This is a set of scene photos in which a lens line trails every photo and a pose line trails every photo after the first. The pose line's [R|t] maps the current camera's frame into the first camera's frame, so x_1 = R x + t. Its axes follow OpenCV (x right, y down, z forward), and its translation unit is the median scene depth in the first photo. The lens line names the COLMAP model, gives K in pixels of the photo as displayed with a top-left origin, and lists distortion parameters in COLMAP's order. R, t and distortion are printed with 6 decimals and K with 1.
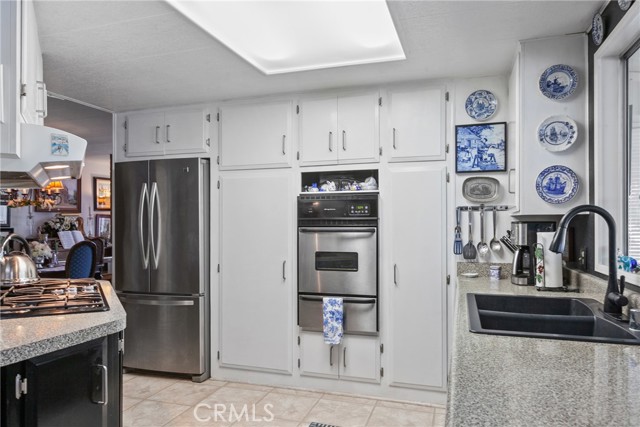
lens RADIAL K [[445.6, 0, 317.7], [0, 445.6, 226.6], [0, 0, 1]] dist [-0.001723, -0.000697]
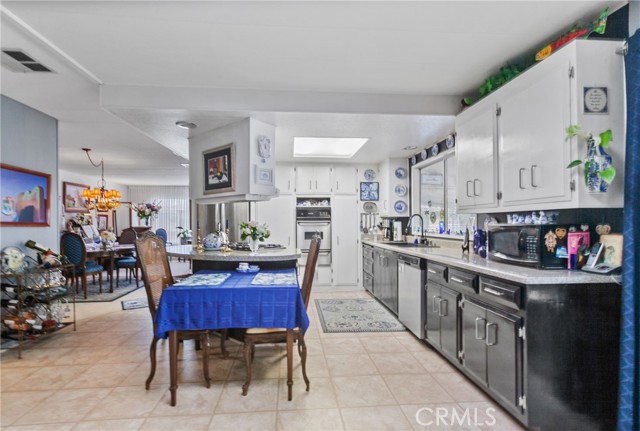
lens RADIAL K [[307.5, 0, 319.1], [0, 307.5, 223.2], [0, 0, 1]] dist [-0.001109, -0.000061]
pose [[0.918882, -0.002106, 0.394526, -0.616380], [0.003141, 0.999993, -0.001977, 0.016426], [-0.394520, 0.003056, 0.918882, -0.548993]]
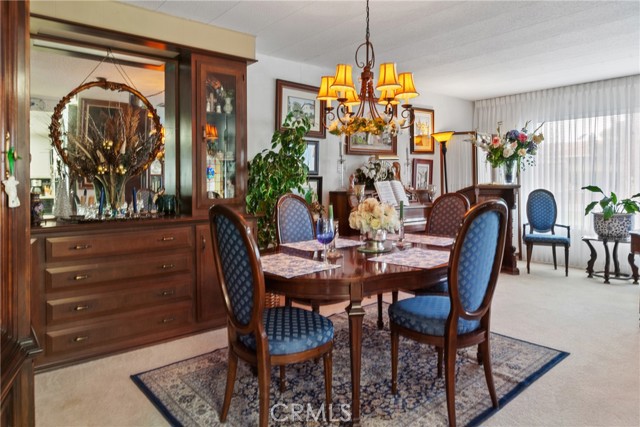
lens RADIAL K [[426.7, 0, 318.7], [0, 426.7, 188.1], [0, 0, 1]] dist [-0.000152, -0.000907]
pose [[0.848930, 0.003905, -0.528491, -0.705089], [0.002589, 0.999930, 0.011548, 0.030882], [0.528499, -0.011172, 0.848860, 0.895786]]
